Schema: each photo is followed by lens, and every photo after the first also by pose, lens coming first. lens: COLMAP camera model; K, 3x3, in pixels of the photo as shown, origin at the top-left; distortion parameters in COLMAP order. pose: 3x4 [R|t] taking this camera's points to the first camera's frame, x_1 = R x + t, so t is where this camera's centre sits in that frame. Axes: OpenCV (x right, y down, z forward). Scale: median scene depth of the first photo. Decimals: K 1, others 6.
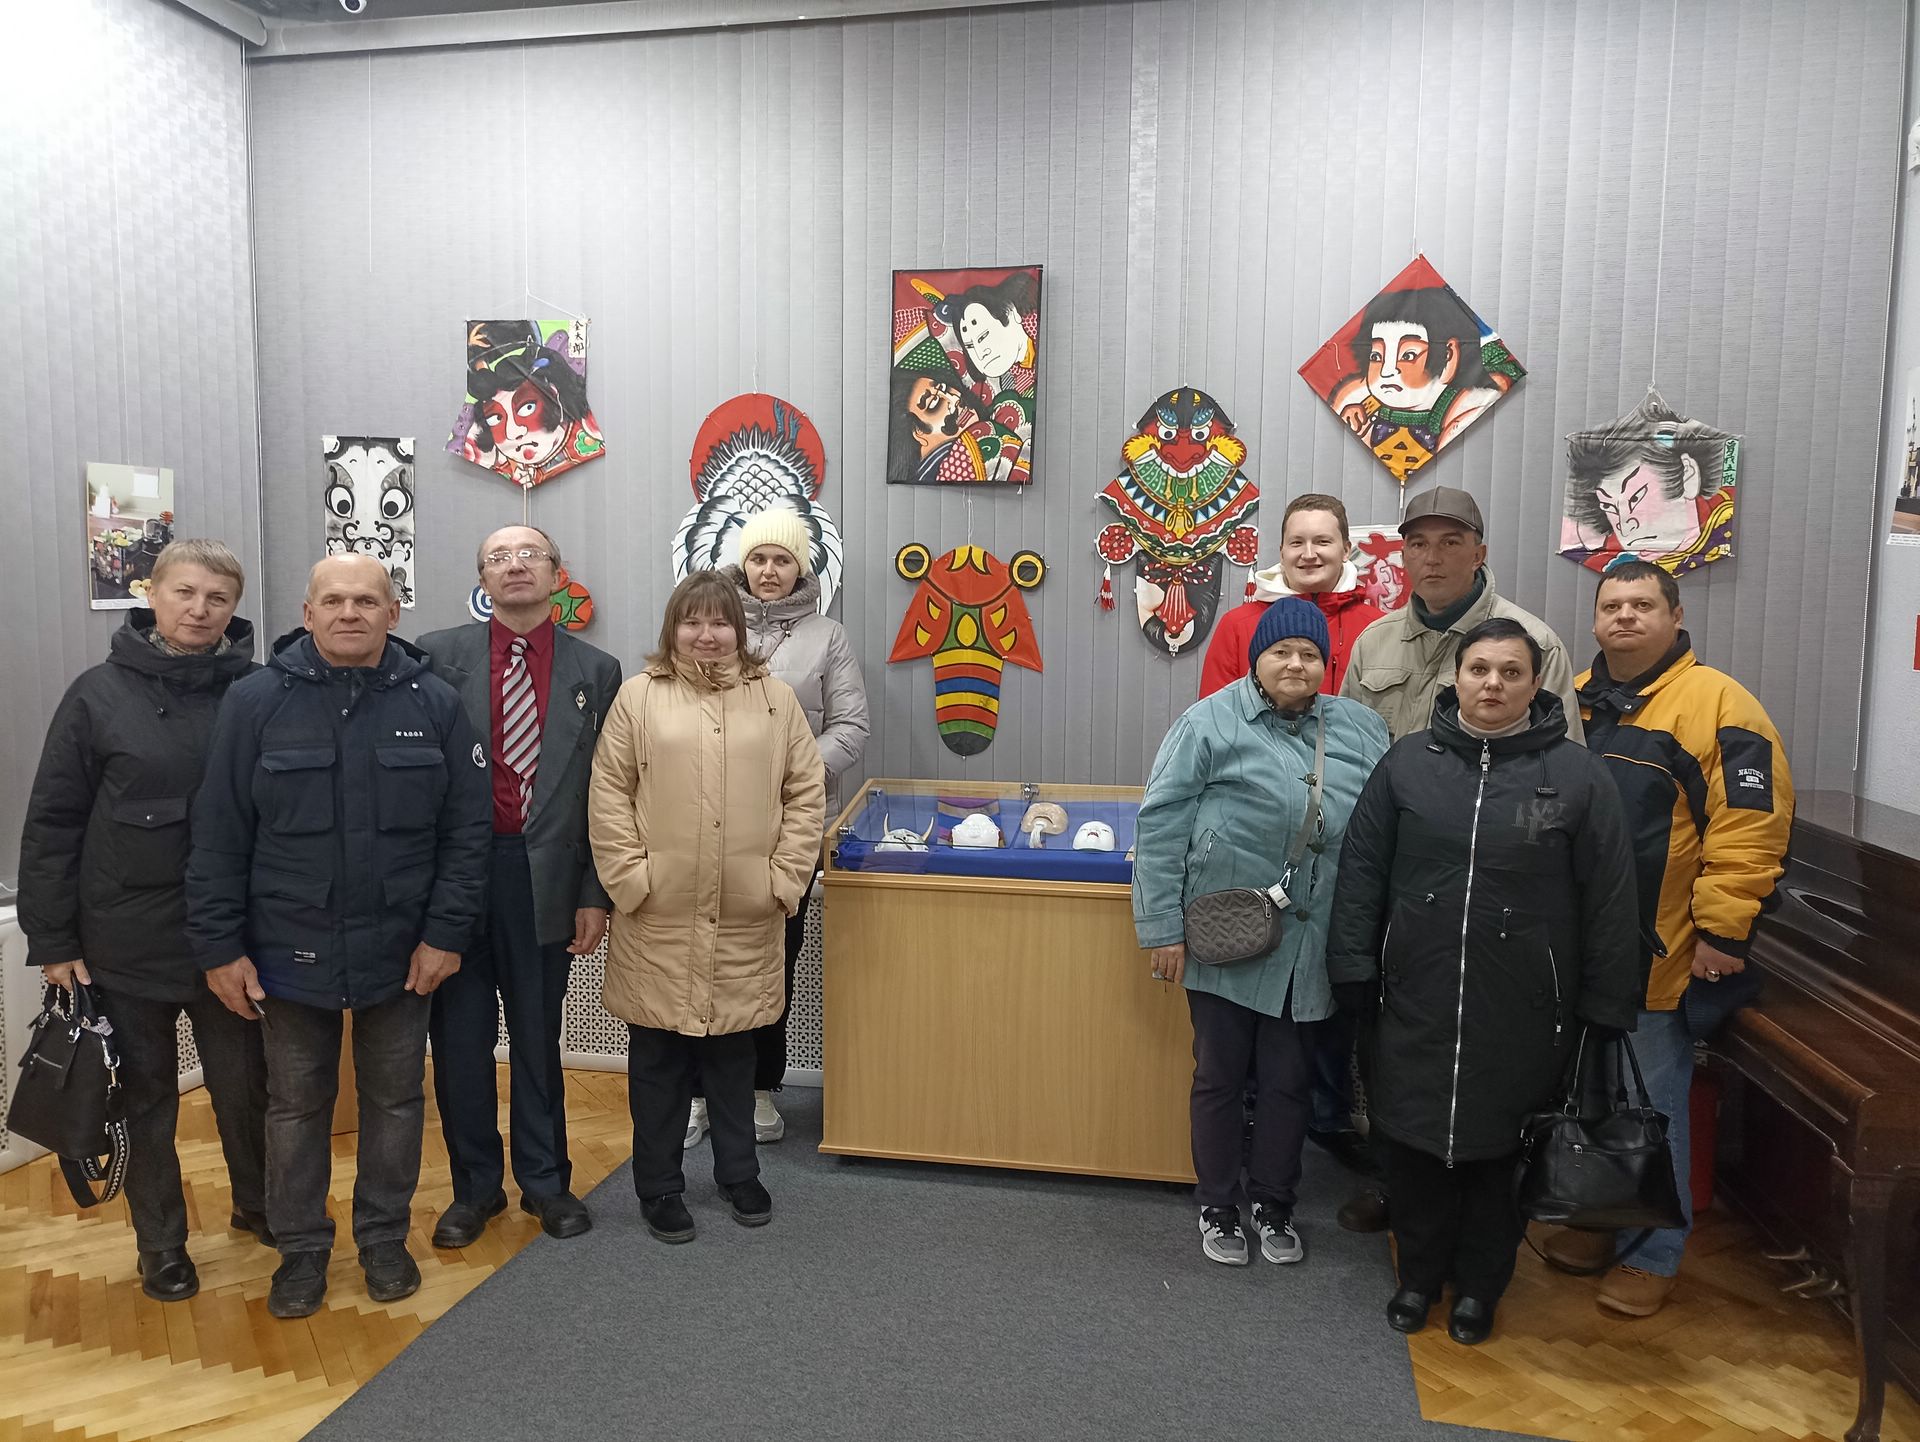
lens RADIAL K [[1426.5, 0, 961.1], [0, 1426.5, 719.2], [0, 0, 1]] dist [0.031604, -0.005494]
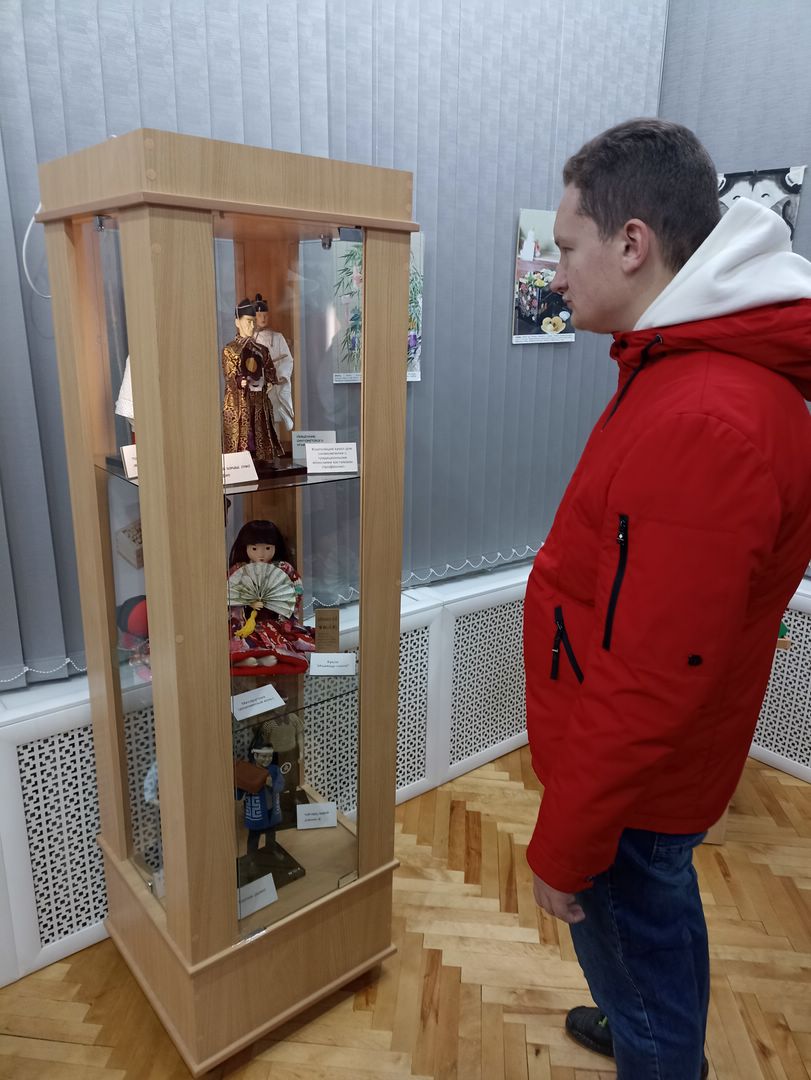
lens RADIAL K [[802.4, 0, 404.6], [0, 802.4, 540.8], [0, 0, 1]] dist [0.031604, -0.005494]
pose [[0.791941, 0.157835, -0.589845, -0.260138], [-0.057235, 0.980949, 0.185644, -0.035345], [0.607909, -0.113259, 0.785888, 0.413348]]
